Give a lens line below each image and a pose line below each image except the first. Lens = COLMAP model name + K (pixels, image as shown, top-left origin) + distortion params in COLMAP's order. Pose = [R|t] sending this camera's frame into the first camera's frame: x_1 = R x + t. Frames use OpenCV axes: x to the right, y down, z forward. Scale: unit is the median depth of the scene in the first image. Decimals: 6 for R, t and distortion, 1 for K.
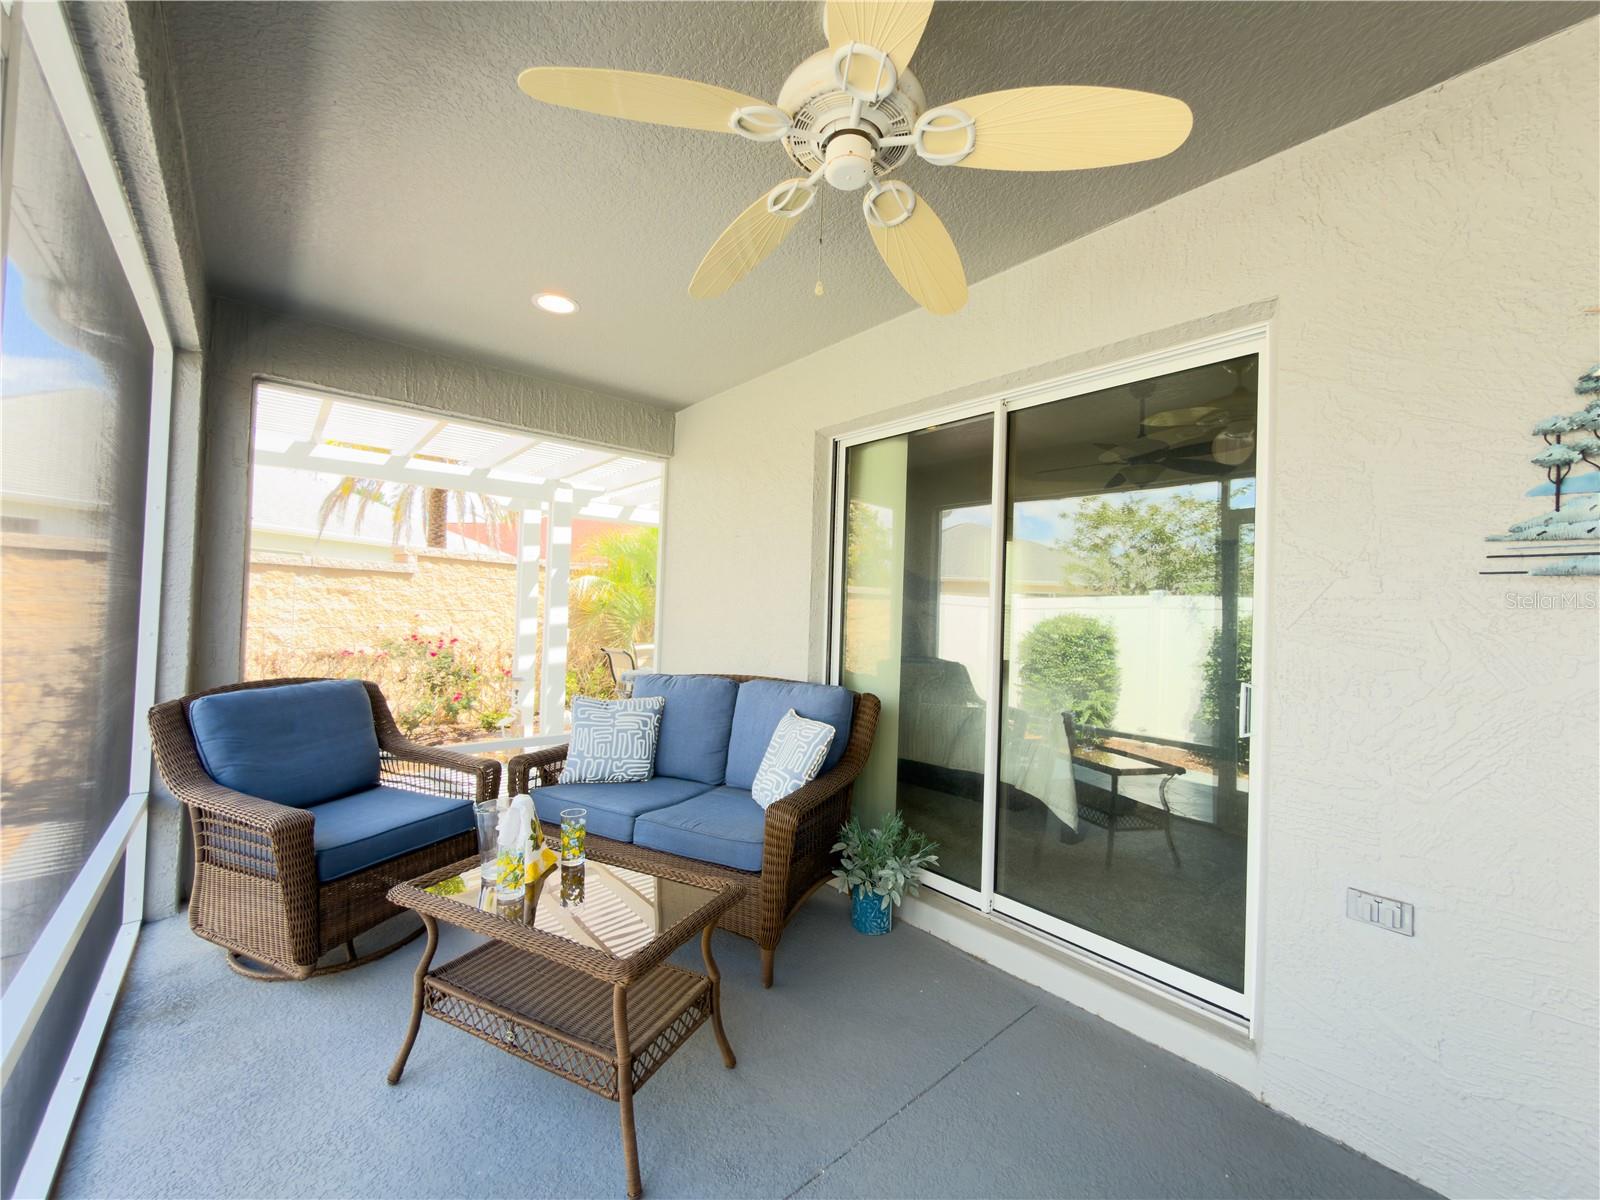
lens RADIAL K [[640.2, 0, 795.0], [0, 640.2, 600.4], [0, 0, 1]] dist [-0.000305, 0.000153]
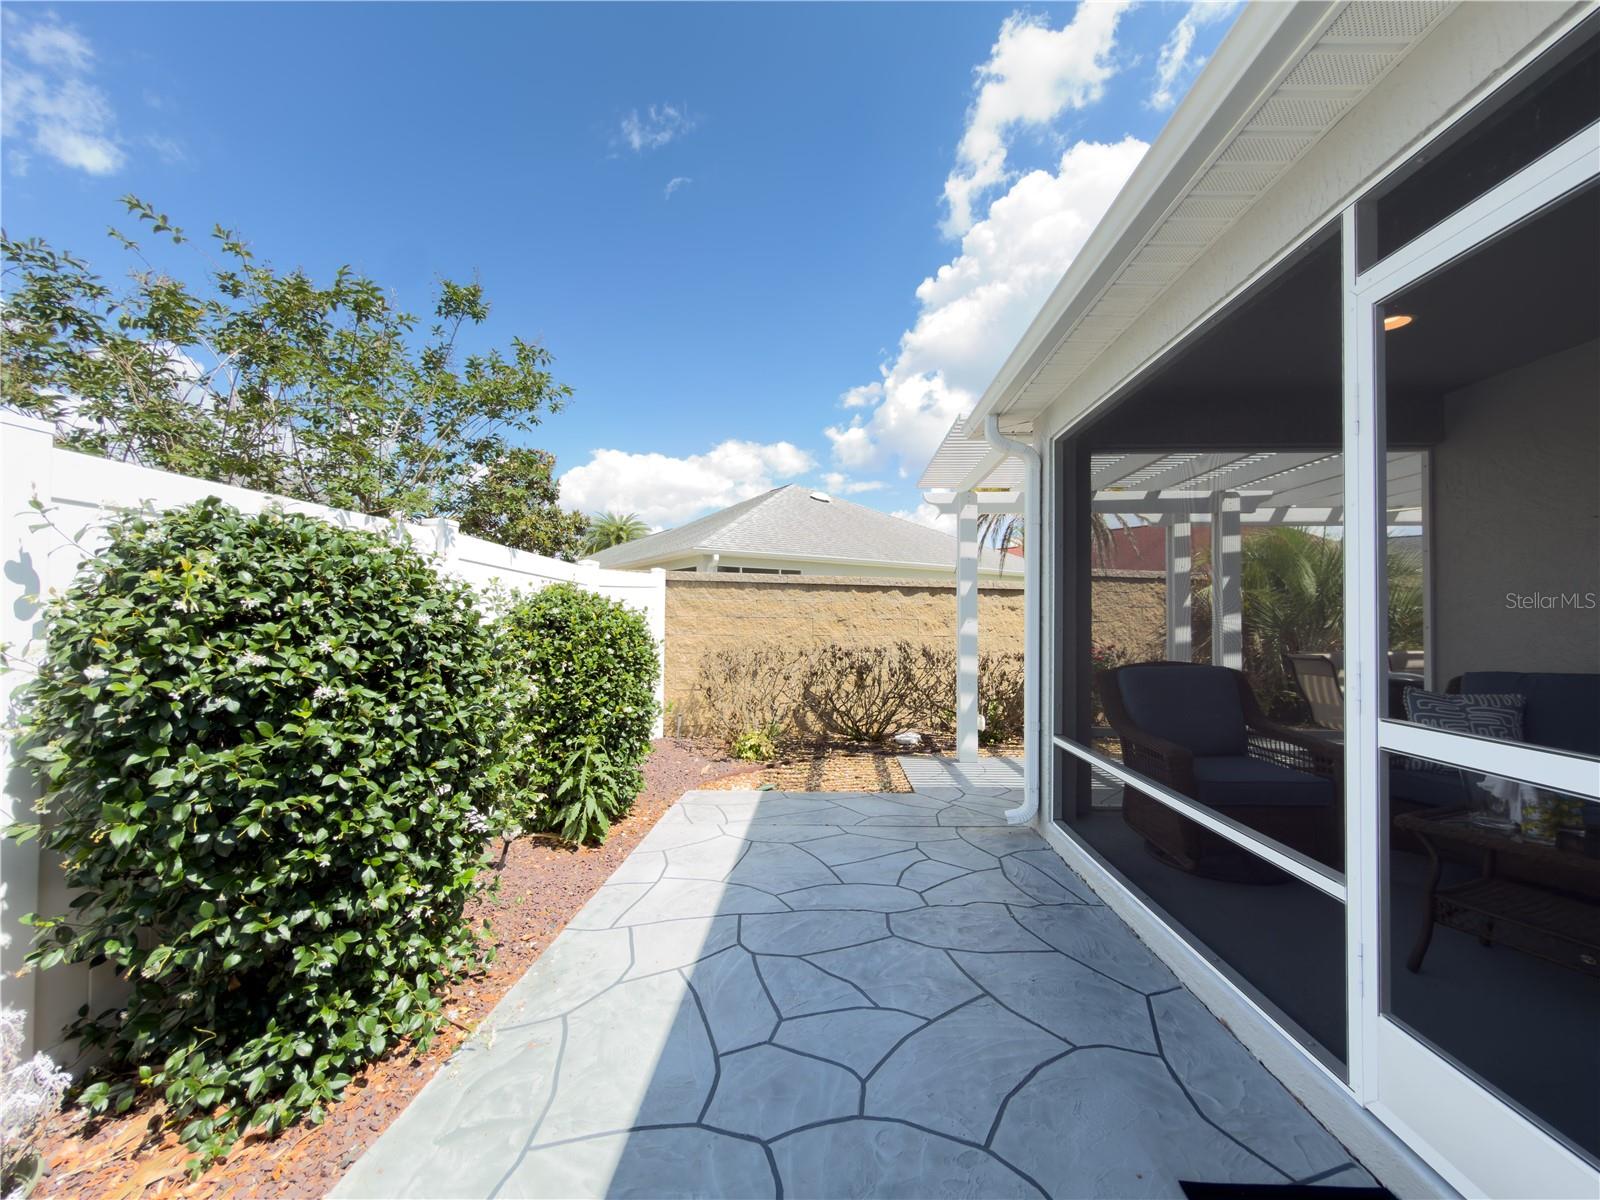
lens RADIAL K [[640.2, 0, 808.9], [0, 640.2, 598.3], [0, 0, 1]] dist [-0.000305, 0.000153]
pose [[0.737224, -0.047310, -0.673990, -0.176158], [0.026046, 0.998794, -0.041619, 0.010816], [0.675146, 0.013128, 0.737567, -0.210743]]
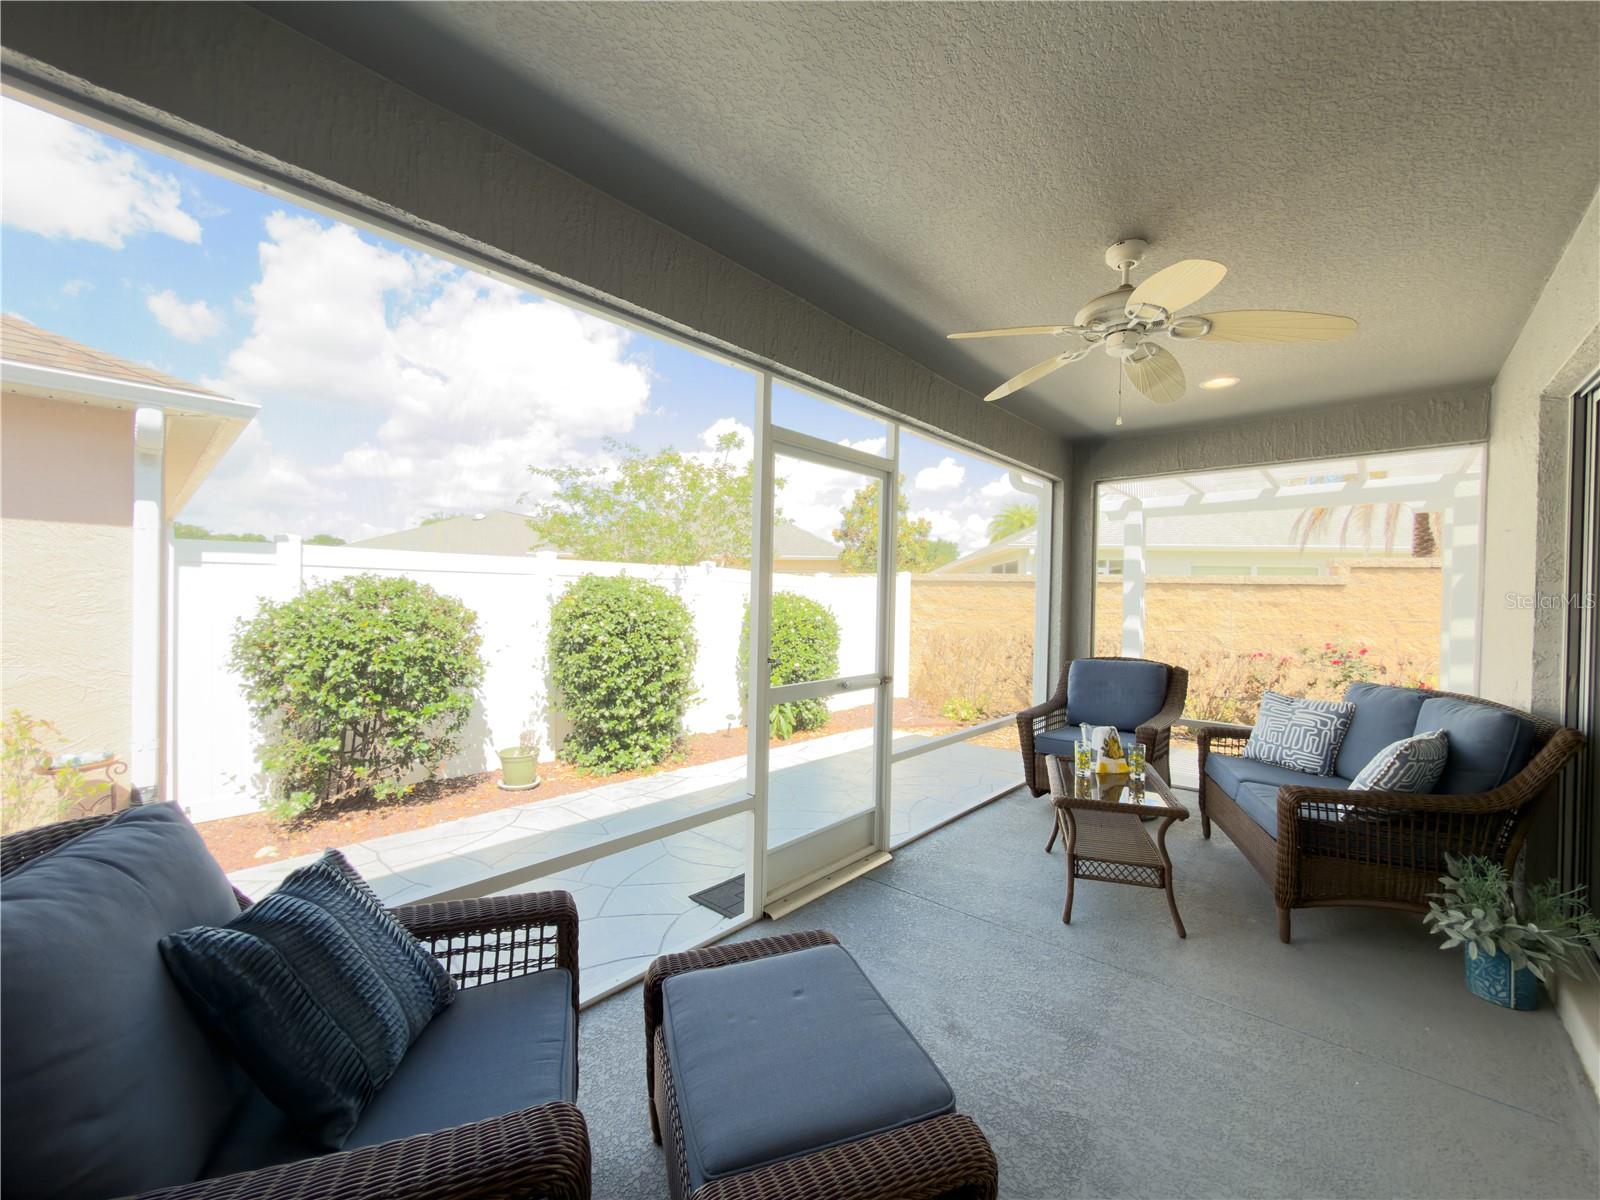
lens RADIAL K [[640.2, 0, 810.0], [0, 640.2, 594.4], [0, 0, 1]] dist [-0.000305, 0.000153]
pose [[0.152700, -0.030478, -0.987803, 0.354038], [0.002894, 0.999534, -0.030392, 0.002524], [0.988268, 0.001782, 0.152717, -0.010527]]
